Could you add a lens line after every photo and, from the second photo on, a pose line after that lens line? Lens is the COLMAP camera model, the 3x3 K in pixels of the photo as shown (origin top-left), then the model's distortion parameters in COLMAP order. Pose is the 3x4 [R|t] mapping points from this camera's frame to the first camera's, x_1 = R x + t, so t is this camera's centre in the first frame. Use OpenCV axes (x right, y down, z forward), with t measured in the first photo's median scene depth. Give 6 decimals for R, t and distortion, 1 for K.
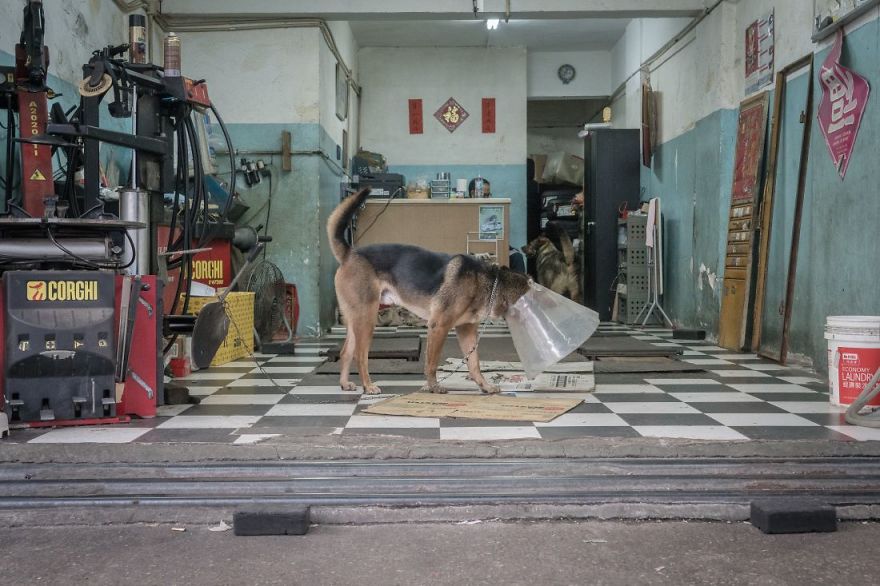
lens RADIAL K [[1137.2, 0, 440.2], [0, 1137.2, 292.6], [0, 0, 1]] dist [-0.009065, 0.000000]
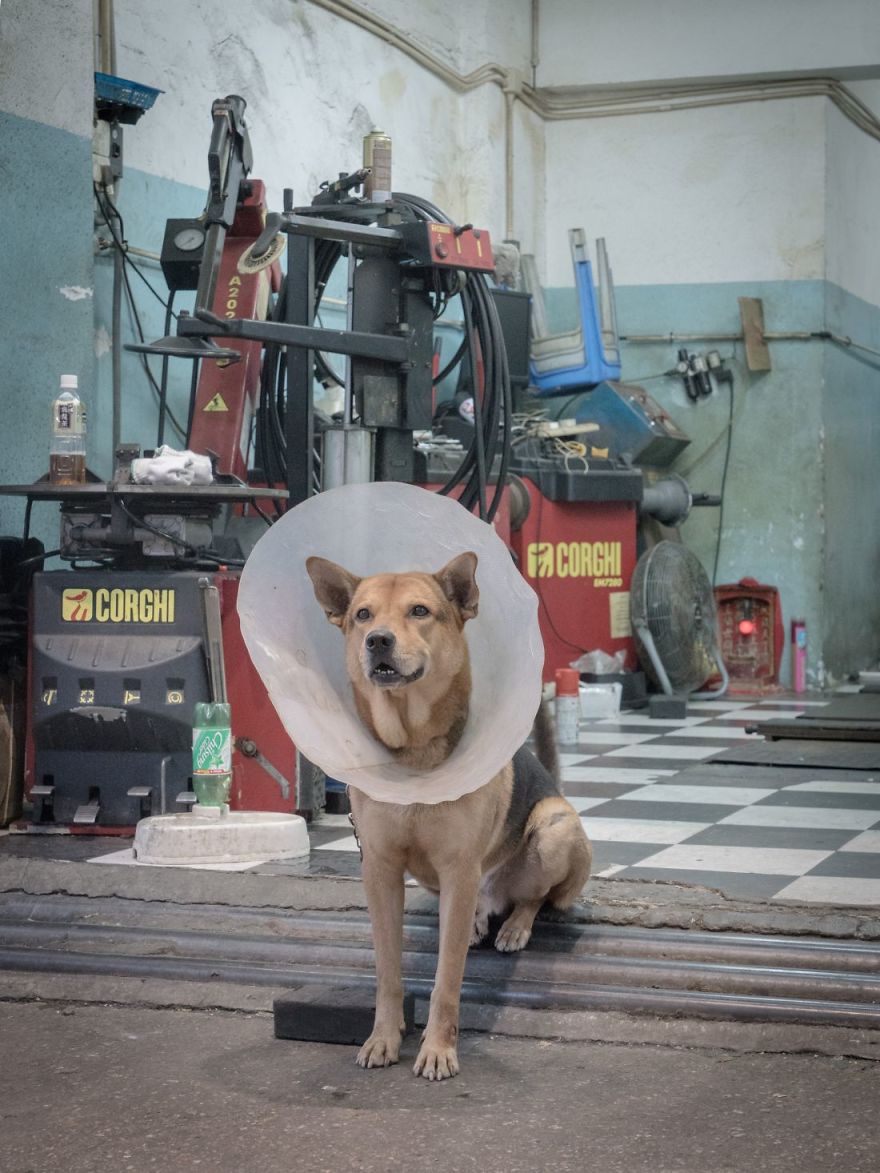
lens RADIAL K [[2218.9, 0, 439.7], [0, 2218.9, 580.0], [0, 0, 1]] dist [-0.073610, 0.000000]
pose [[0.928460, 0.012862, -0.371209, 0.106830], [-0.014613, 0.999891, -0.001904, -0.006480], [0.371144, 0.007192, 0.928547, -0.003091]]
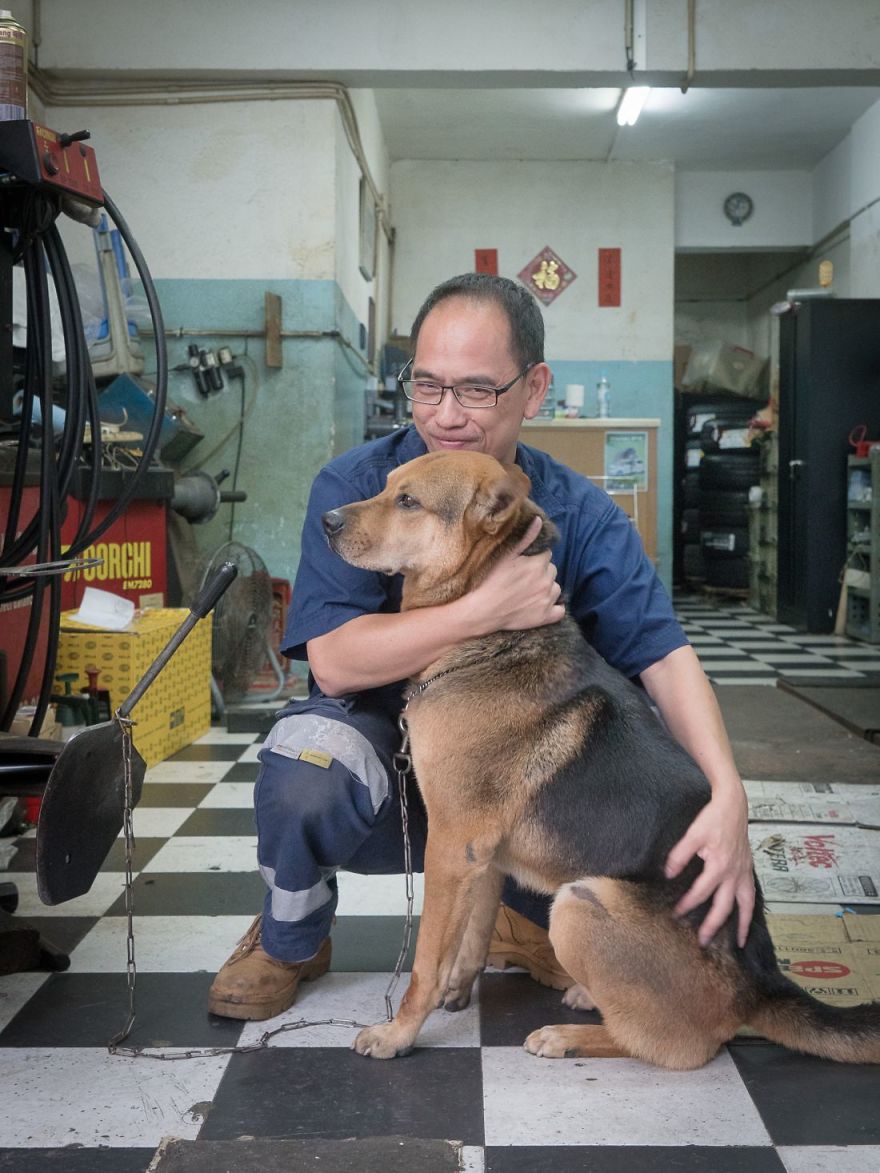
lens RADIAL K [[1494.1, 0, 445.7], [0, 1494.1, 546.2], [0, 0, 1]] dist [0.001318, 0.000000]
pose [[0.999955, 0.005213, -0.007955, -0.048014], [-0.005146, 0.999952, 0.008343, -0.029581], [0.007998, -0.008302, 0.999934, 0.296819]]
